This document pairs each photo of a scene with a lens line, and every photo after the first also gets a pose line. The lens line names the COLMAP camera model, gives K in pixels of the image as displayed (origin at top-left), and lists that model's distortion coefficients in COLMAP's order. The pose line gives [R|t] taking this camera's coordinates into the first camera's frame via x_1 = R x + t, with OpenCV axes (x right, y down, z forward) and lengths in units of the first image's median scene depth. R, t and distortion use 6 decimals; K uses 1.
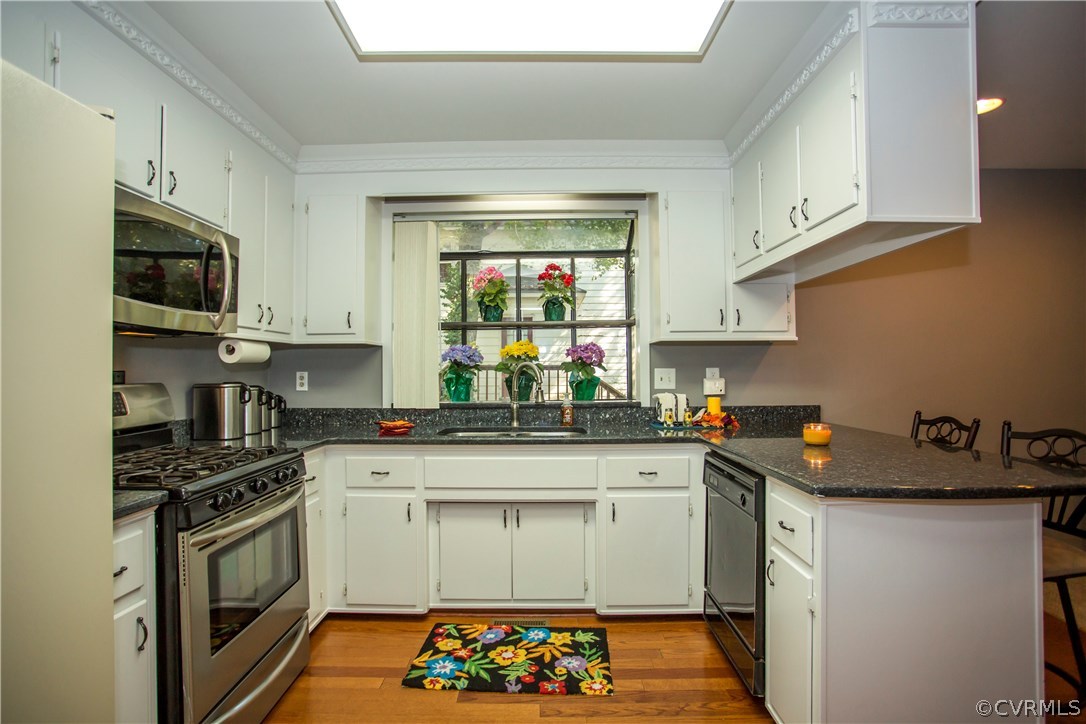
lens RADIAL K [[535.7, 0, 524.2], [0, 535.7, 356.6], [0, 0, 1]] dist [-0.048469, 0.000362]
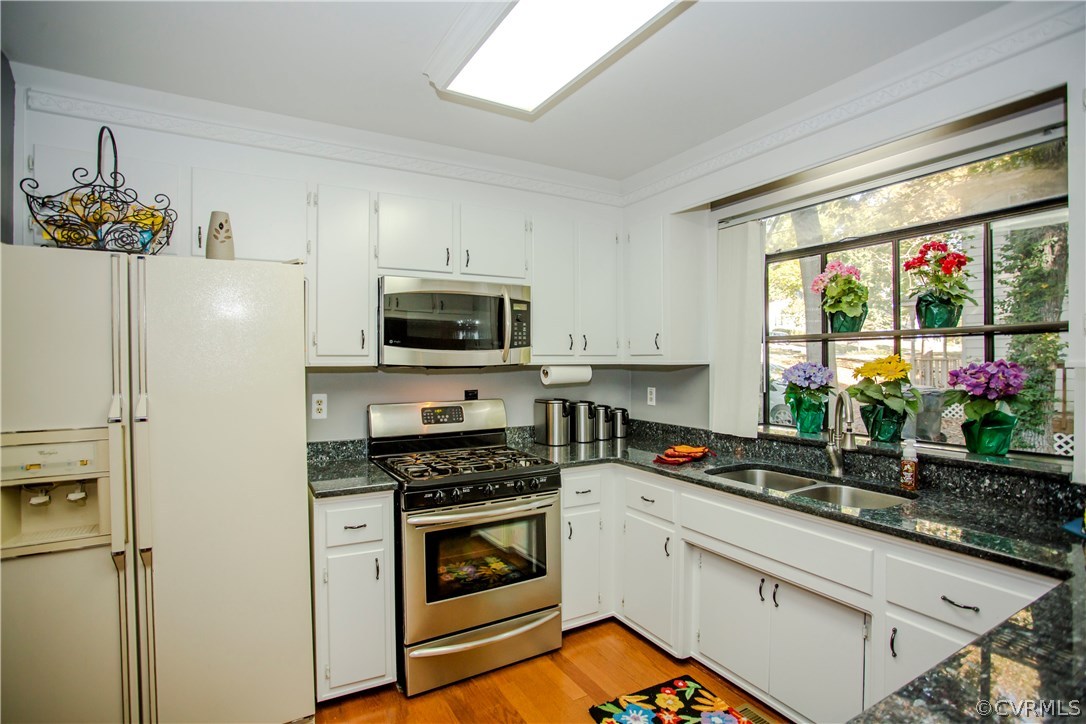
lens RADIAL K [[522.7, 0, 538.7], [0, 522.7, 359.6], [0, 0, 1]] dist [-0.071082, 0.029759]
pose [[0.522291, 0.003570, -0.852760, 0.445321], [0.019736, 0.999673, 0.016273, -0.061156], [0.852539, -0.025330, 0.522049, 0.329097]]
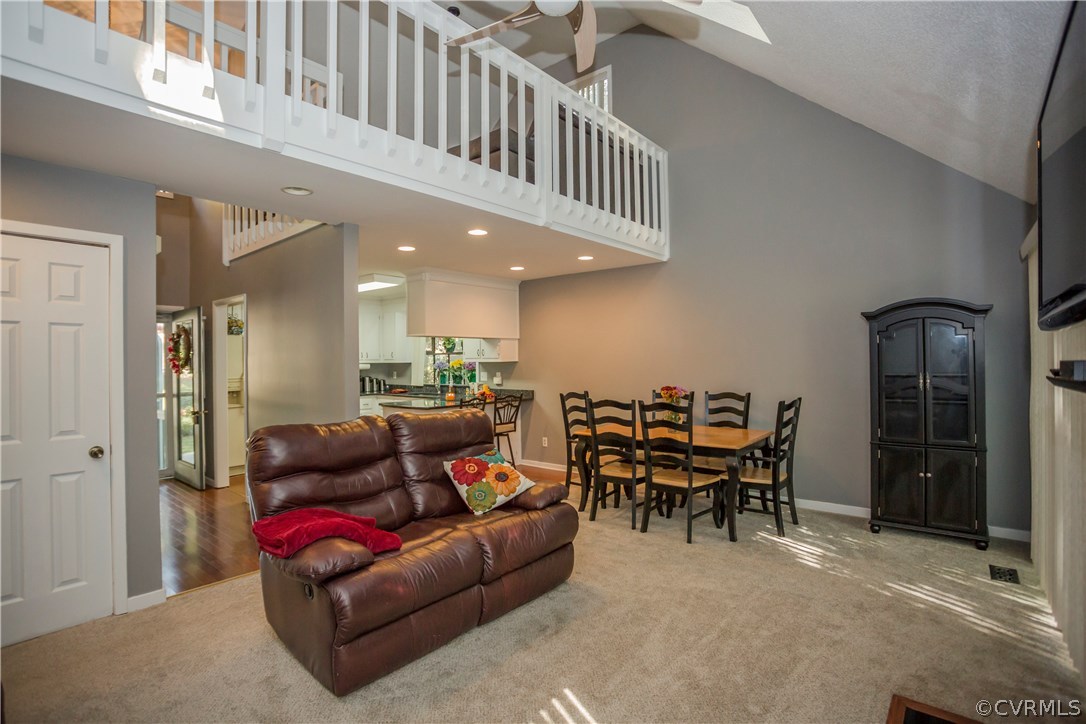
lens RADIAL K [[522.7, 0, 538.7], [0, 522.7, 359.6], [0, 0, 1]] dist [-0.071082, 0.029759]
pose [[0.792227, -0.001940, -0.610223, 2.357248], [0.018418, 0.999615, 0.020732, -0.098642], [0.609948, -0.027664, 0.791958, -0.907778]]
